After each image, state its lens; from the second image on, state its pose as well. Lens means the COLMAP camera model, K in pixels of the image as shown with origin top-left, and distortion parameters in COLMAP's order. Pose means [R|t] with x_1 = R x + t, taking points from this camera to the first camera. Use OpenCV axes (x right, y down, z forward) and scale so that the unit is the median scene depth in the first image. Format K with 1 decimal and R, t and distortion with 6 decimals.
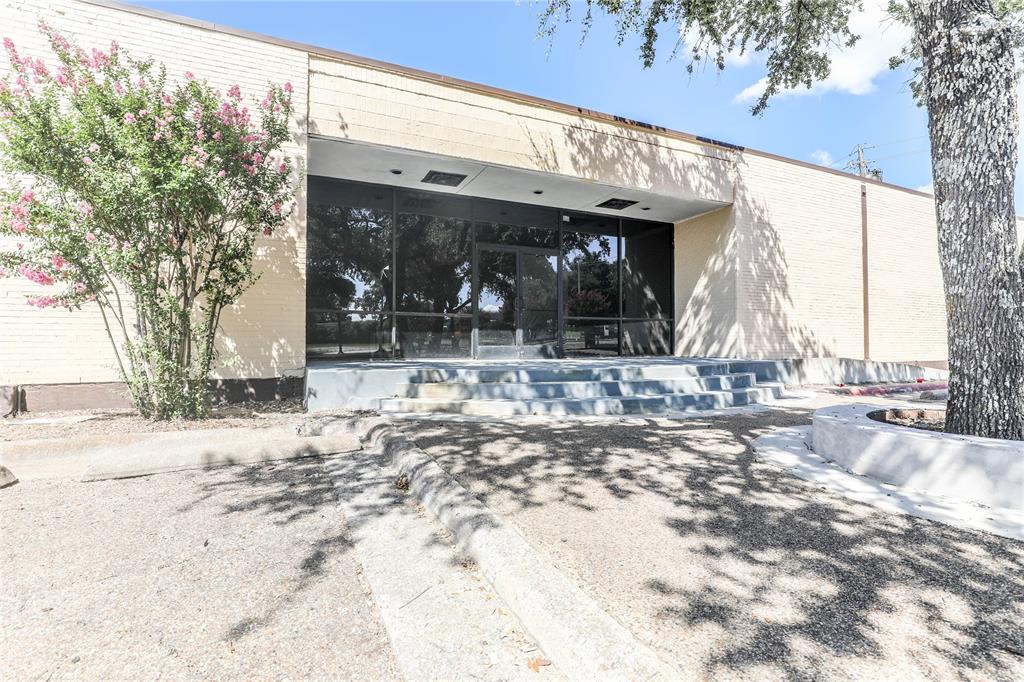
lens RADIAL K [[509.0, 0, 512.0], [0, 509.0, 341.0], [0, 0, 1]] dist [-0.035902, 0.010859]
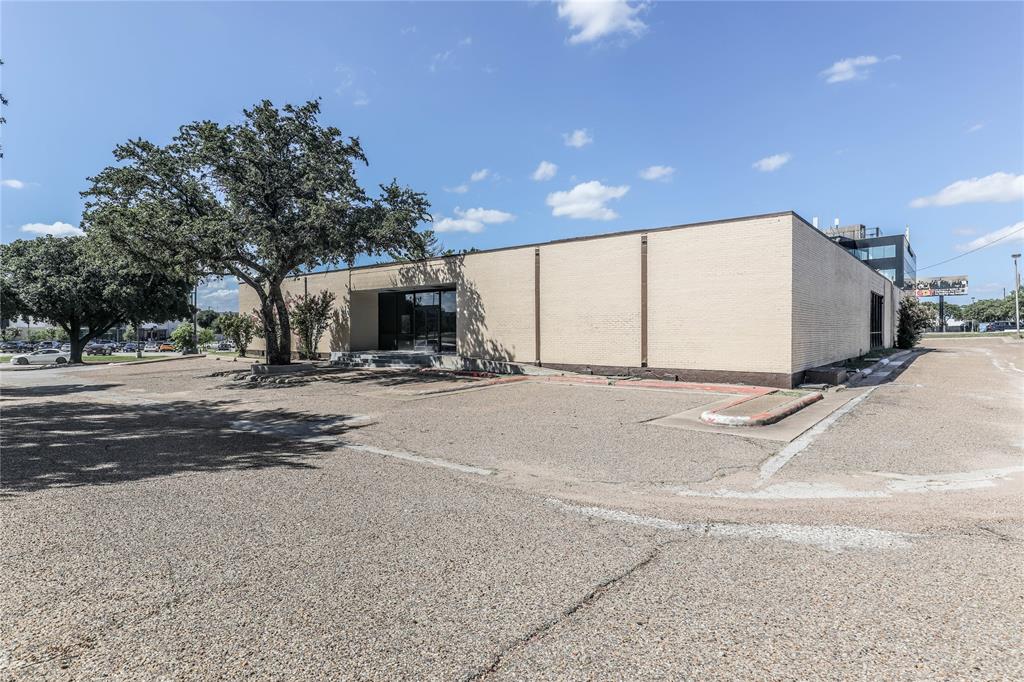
lens RADIAL K [[554.0, 0, 512.0], [0, 554.0, 341.0], [0, 0, 1]] dist [0.000360, 0.000011]
pose [[0.422058, 0.018526, -0.906380, 2.994432], [0.011036, 0.999612, 0.025571, -0.091846], [0.906502, -0.020795, 0.421690, 0.247398]]
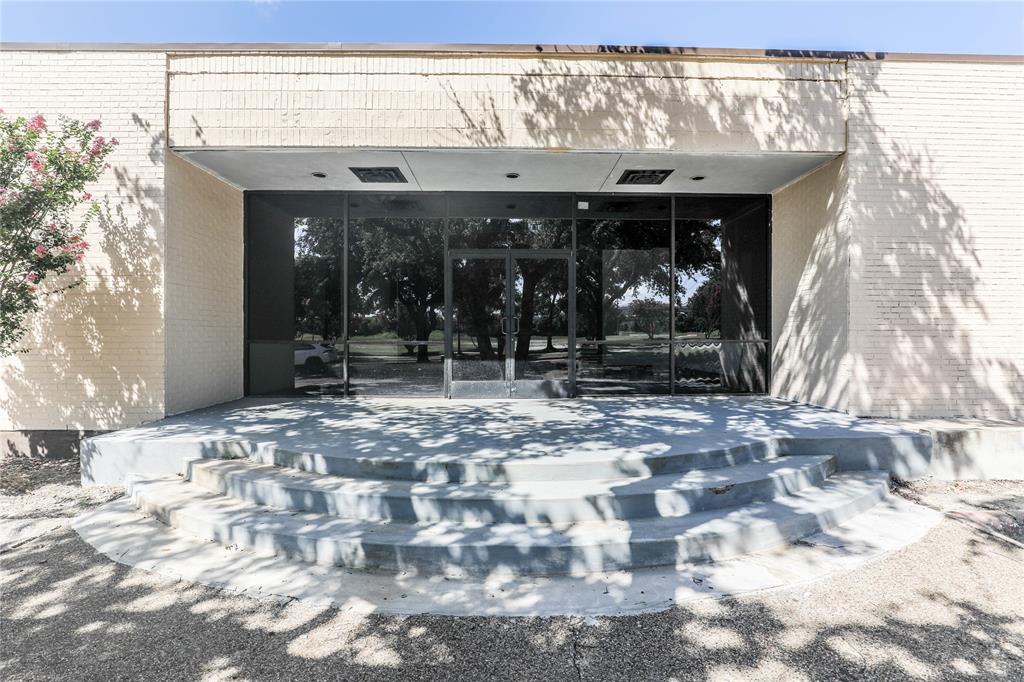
lens RADIAL K [[509.0, 0, 512.0], [0, 509.0, 341.0], [0, 0, 1]] dist [-0.035902, 0.010859]
pose [[0.914002, 0.003059, -0.405699, 0.360430], [0.004607, 0.999829, 0.017918, -0.070166], [0.405684, -0.018246, 0.913831, 0.339062]]
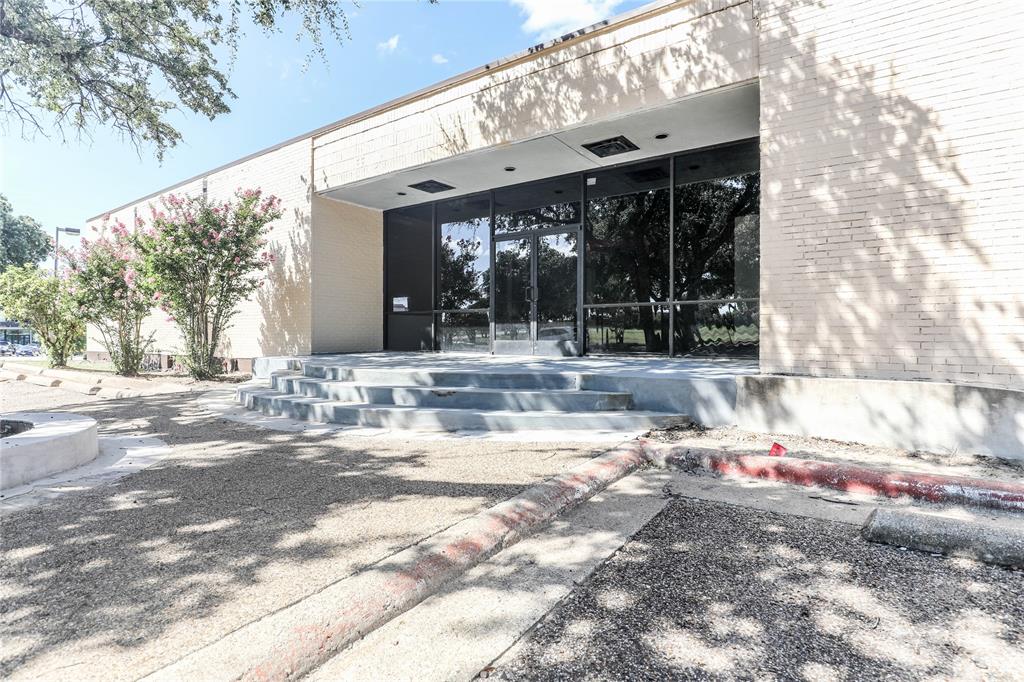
lens RADIAL K [[510.8, 0, 512.0], [0, 510.8, 341.0], [0, 0, 1]] dist [-0.042895, -0.000017]
pose [[0.503846, 0.012900, -0.863697, 0.858502], [0.007845, 0.999779, 0.019509, -0.008199], [0.863758, -0.016605, 0.503634, 0.568198]]
